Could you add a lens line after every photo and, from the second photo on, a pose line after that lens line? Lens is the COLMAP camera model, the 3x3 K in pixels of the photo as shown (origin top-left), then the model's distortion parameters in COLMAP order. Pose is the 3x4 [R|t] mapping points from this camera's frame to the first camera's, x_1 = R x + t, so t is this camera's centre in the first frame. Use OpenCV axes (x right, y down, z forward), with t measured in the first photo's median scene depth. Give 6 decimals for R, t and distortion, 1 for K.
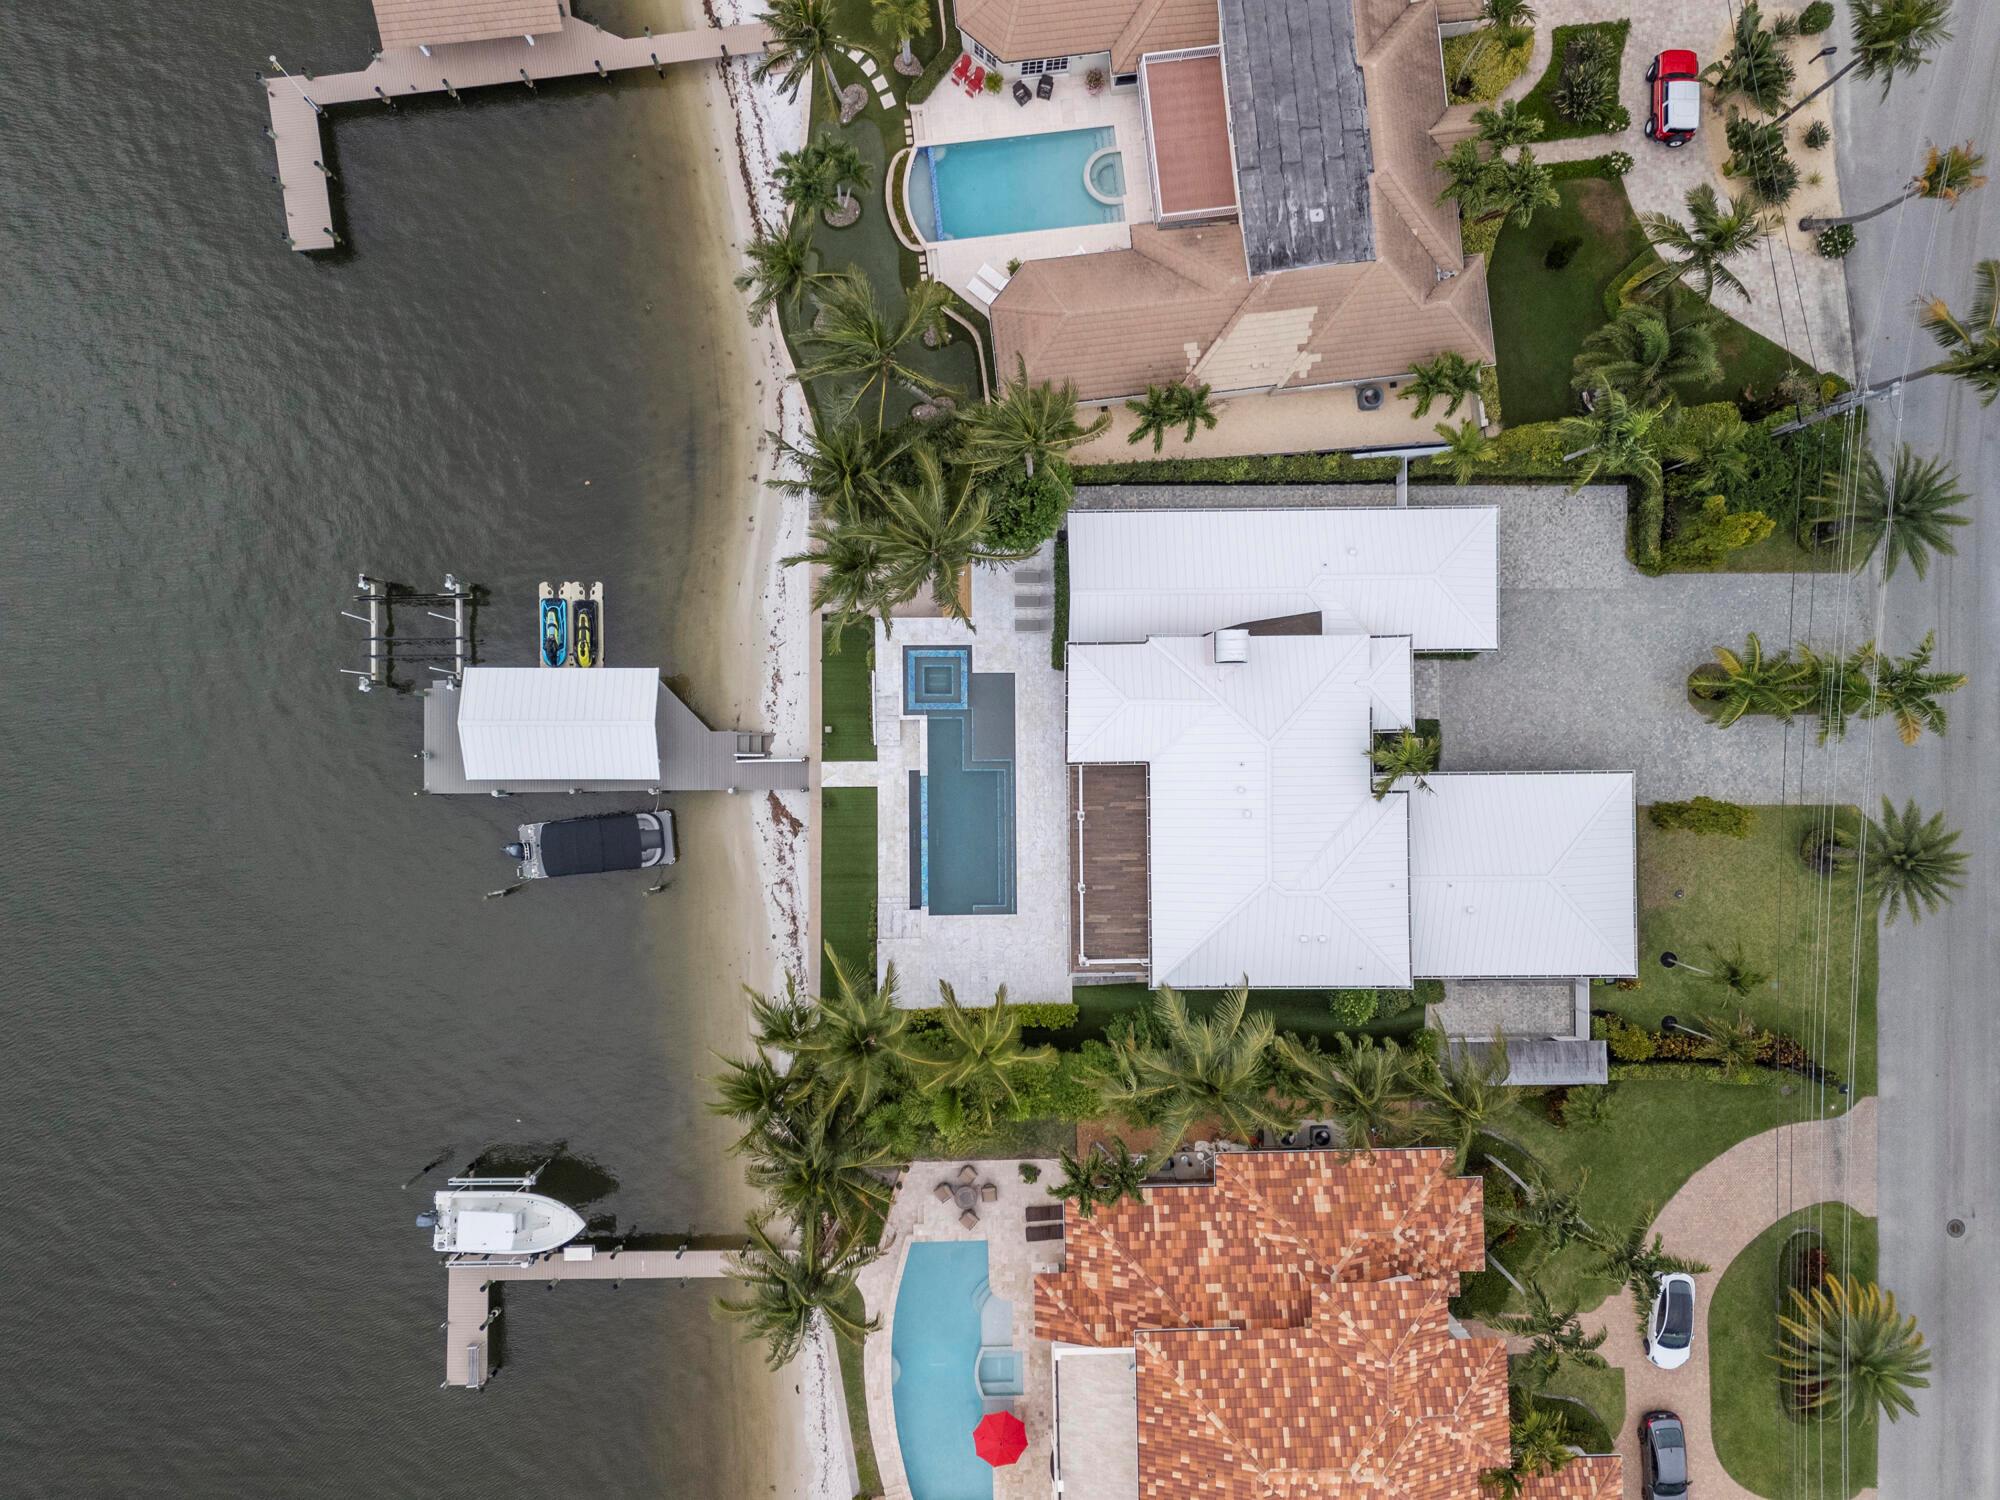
lens RADIAL K [[1469.8, 0, 991.4], [0, 1469.8, 758.4], [0, 0, 1]] dist [0.067749, -0.043561]
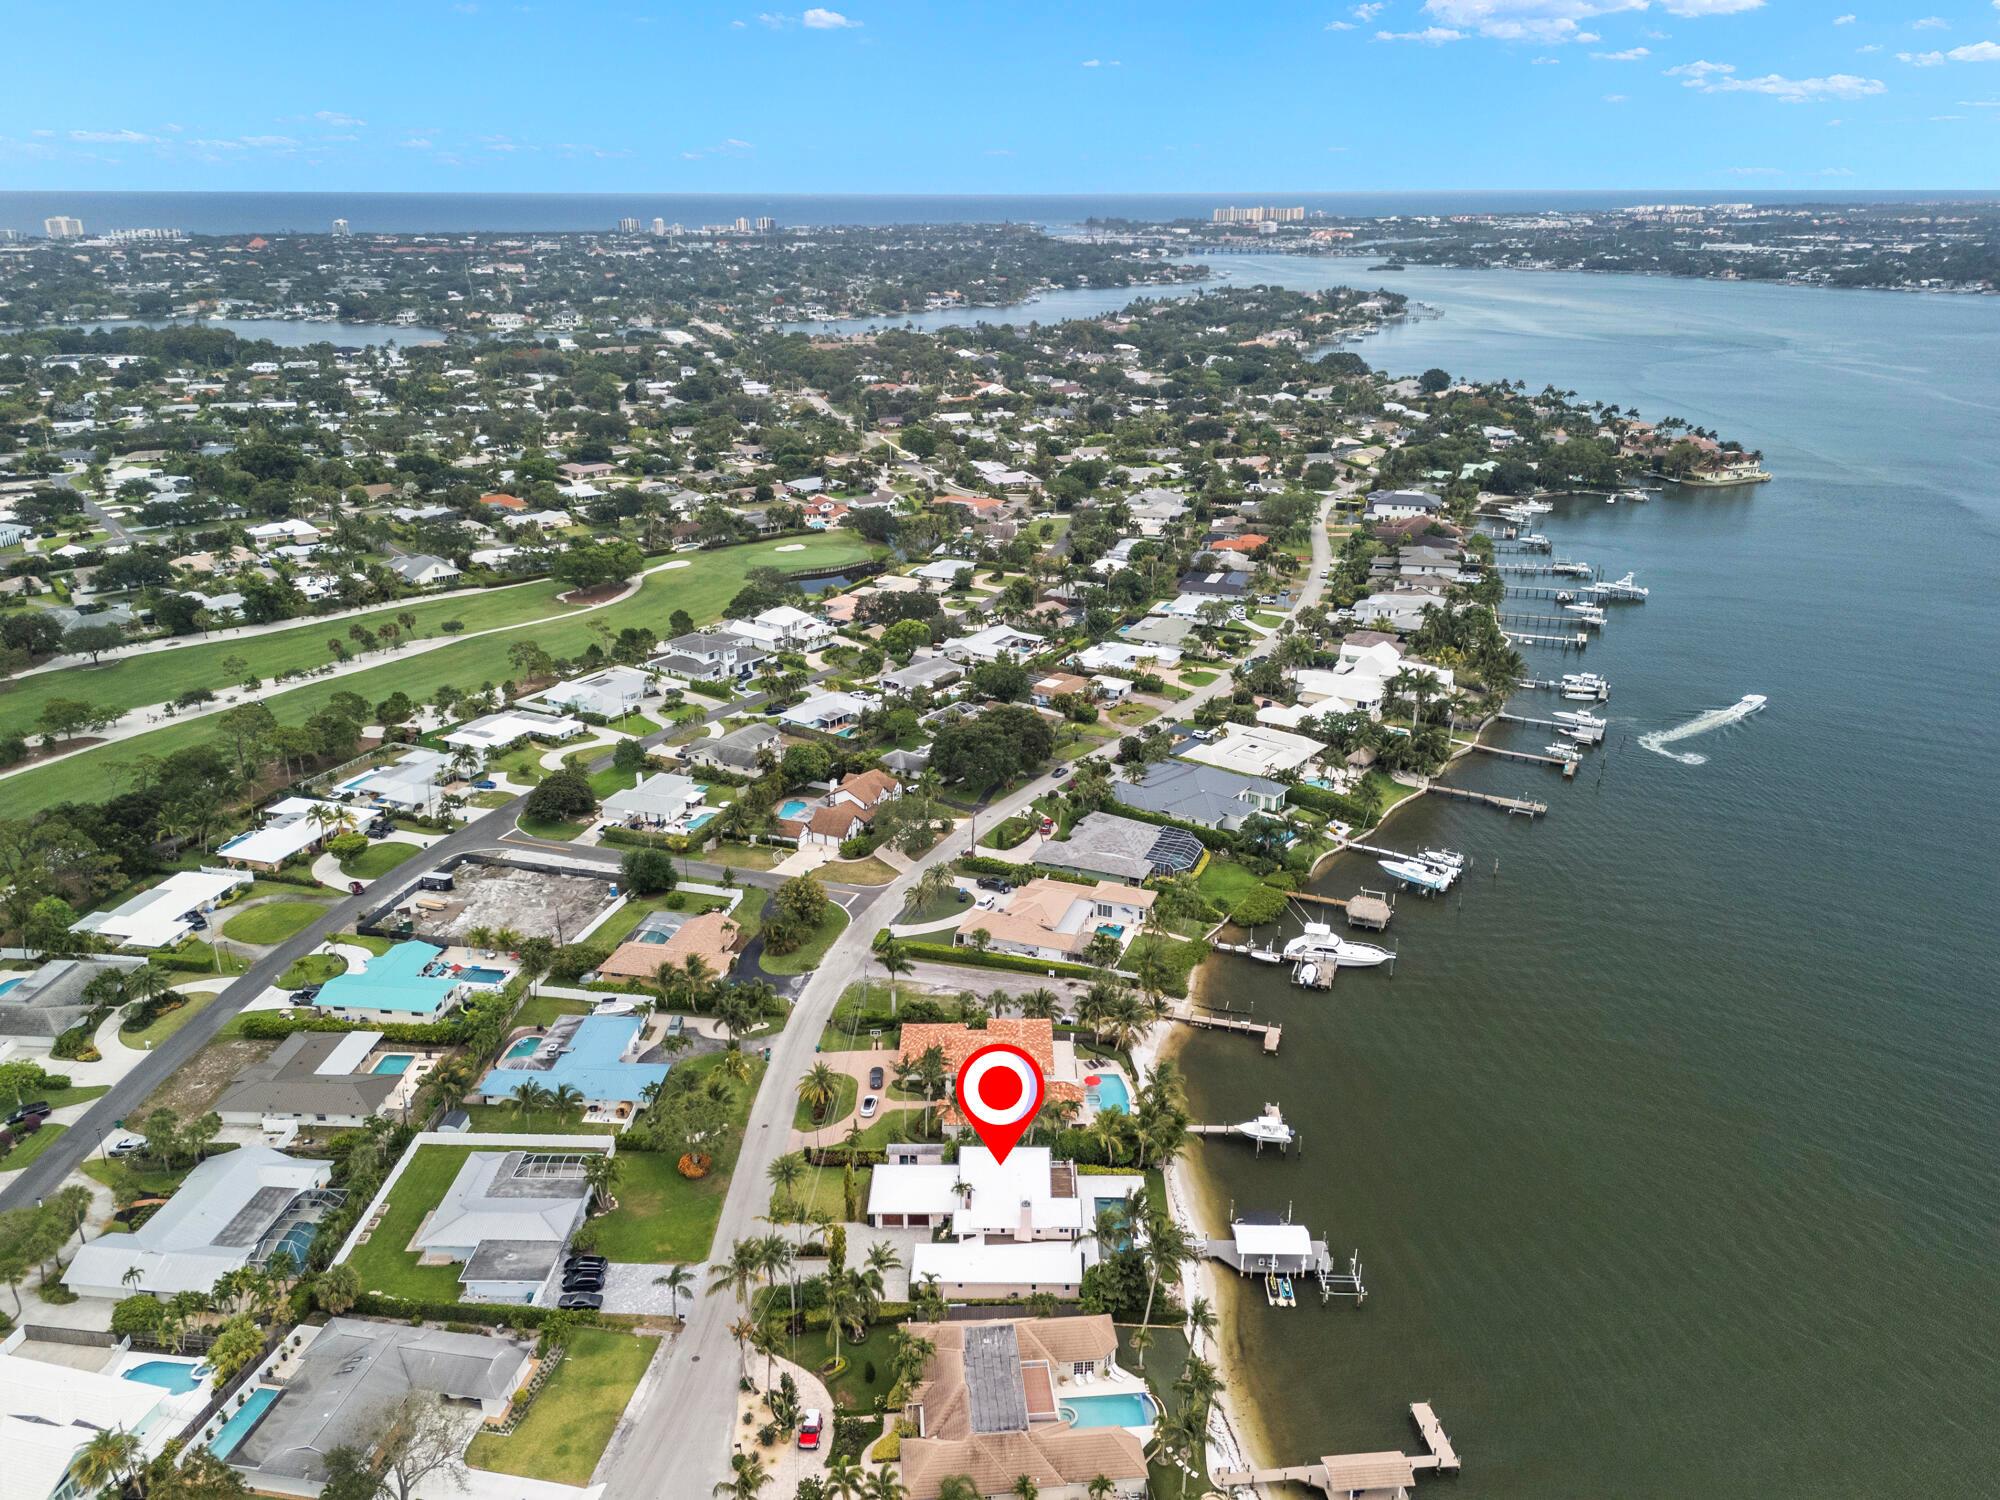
lens RADIAL K [[1469.8, 0, 991.4], [0, 1469.8, 758.4], [0, 0, 1]] dist [0.067749, -0.043561]
pose [[-0.999596, -0.026832, 0.009362, 0.194590], [0.018340, -0.357433, 0.933759, -2.108278], [-0.021708, 0.933553, 0.357781, -0.698005]]
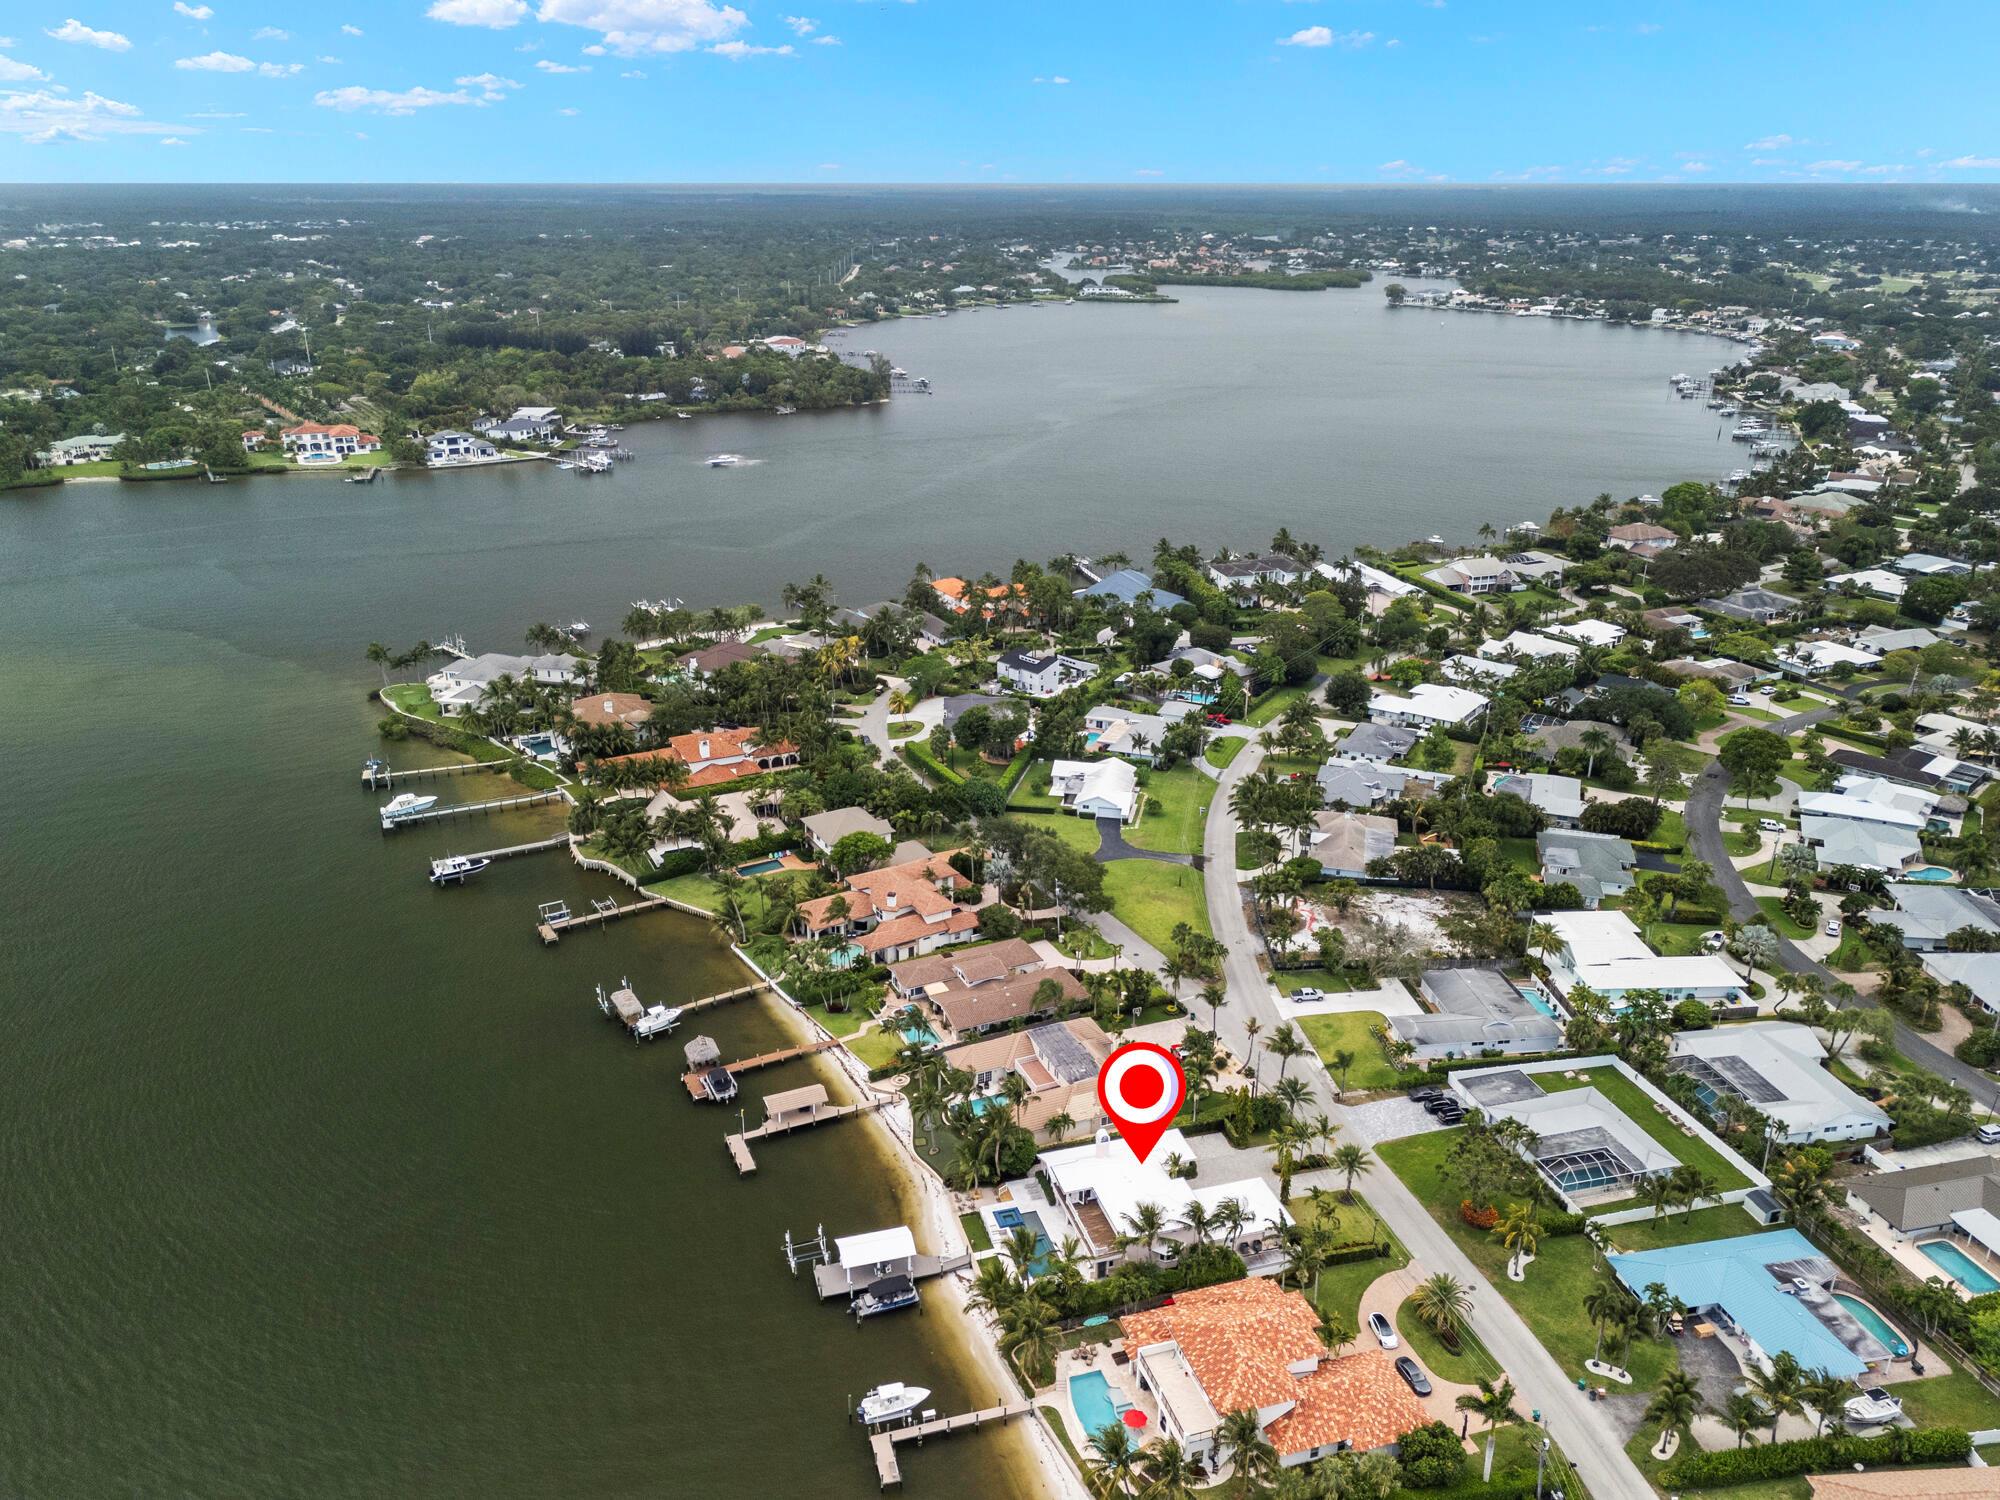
lens RADIAL K [[1469.8, 0, 991.4], [0, 1469.8, 758.4], [0, 0, 1]] dist [0.067749, -0.043561]
pose [[0.960778, -0.119842, 0.250088, -0.621394], [0.276620, 0.350152, -0.894916, 1.992061], [0.019680, 0.928995, 0.369569, -0.726474]]
